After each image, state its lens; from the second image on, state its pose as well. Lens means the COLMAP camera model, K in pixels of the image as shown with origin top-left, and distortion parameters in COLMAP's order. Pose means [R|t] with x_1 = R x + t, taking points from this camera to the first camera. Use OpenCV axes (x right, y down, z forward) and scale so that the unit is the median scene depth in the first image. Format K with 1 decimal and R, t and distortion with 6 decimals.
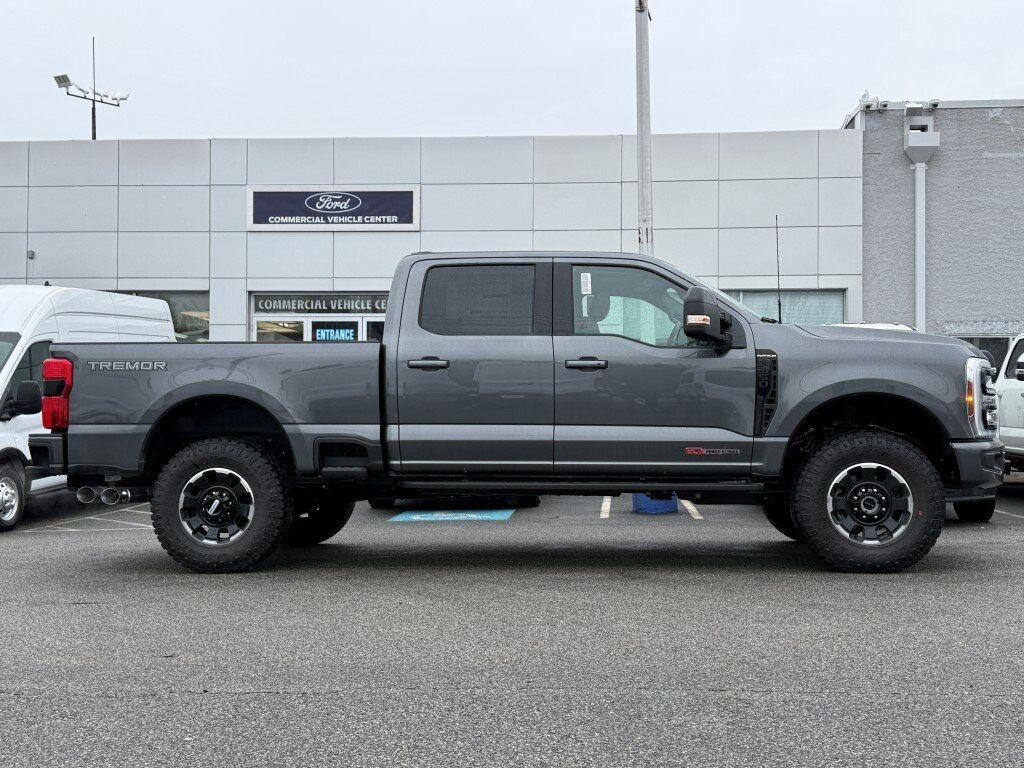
lens RADIAL K [[1096.5, 0, 512.0], [0, 1096.5, 384.0], [0, 0, 1]] dist [0.113306, -0.022787]
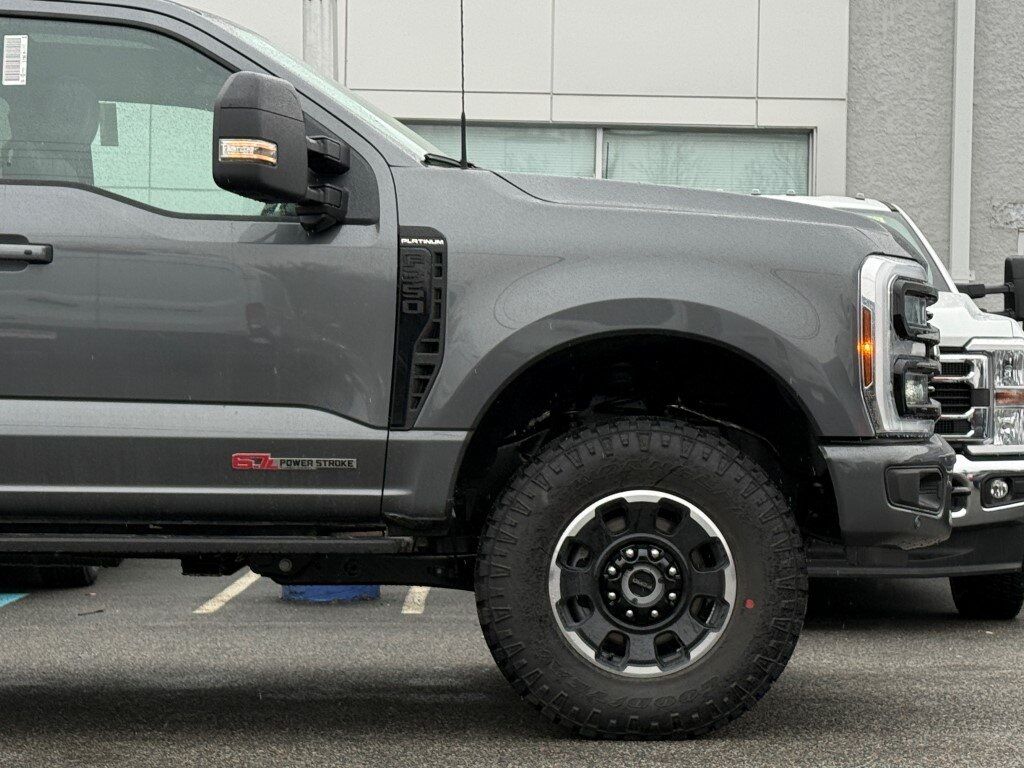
lens RADIAL K [[2266.1, 0, 512.0], [0, 2266.1, 384.0], [0, 0, 1]] dist [0.139791, 0.237352]
pose [[0.993422, 0.014138, 0.113632, 0.159334], [-0.016781, 0.999610, 0.022340, 0.009234], [-0.113272, -0.024100, 0.993272, 0.108816]]
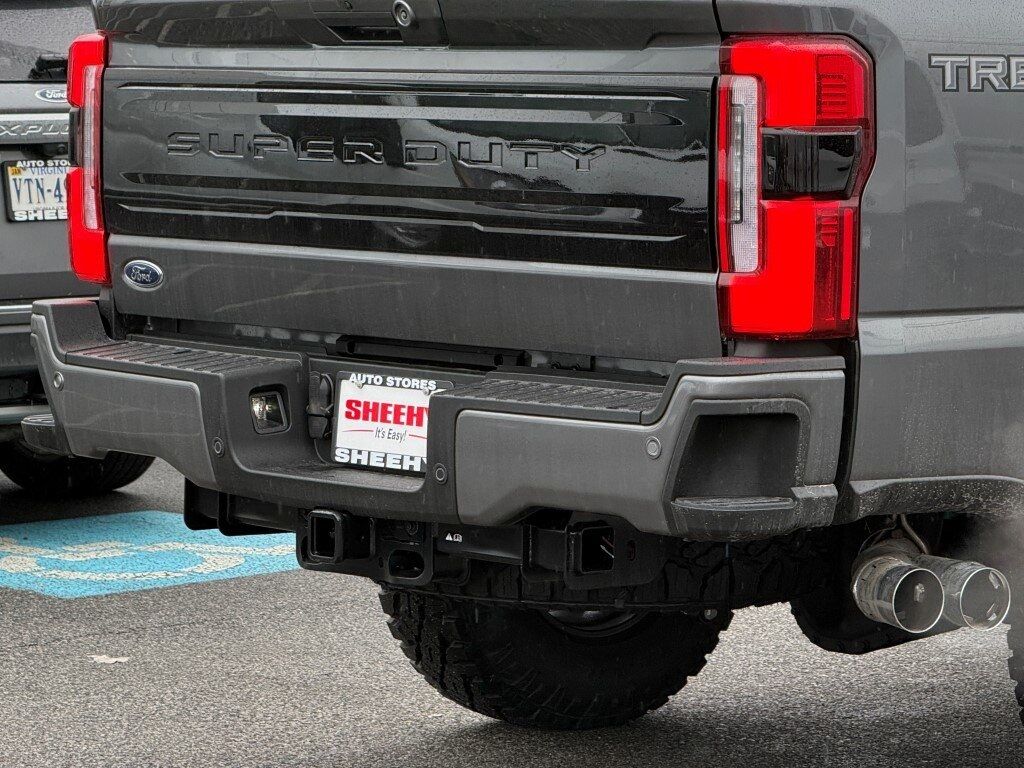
lens RADIAL K [[4142.0, 0, 512.0], [0, 4142.0, 384.0], [0, 0, 1]] dist [0.139762, 3.491601]
pose [[0.684372, -0.050395, 0.727389, -1.133665], [-0.038514, 0.993717, 0.105083, -0.041330], [-0.728115, -0.099931, 0.678131, 0.464525]]
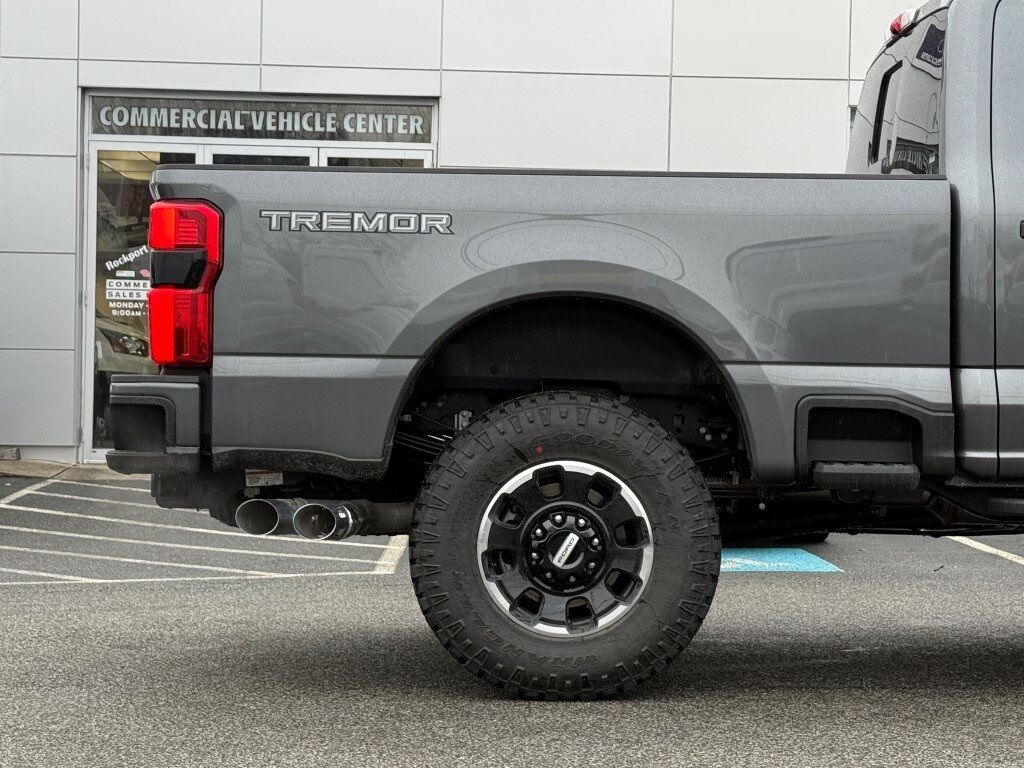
lens RADIAL K [[2060.8, 0, 512.0], [0, 2060.8, 384.0], [0, 0, 1]] dist [0.065752, 0.065343]
pose [[0.992942, 0.015661, 0.117563, -0.389381], [-0.020409, 0.999019, 0.039294, 0.014259], [-0.116833, -0.041416, 0.992288, 0.199420]]
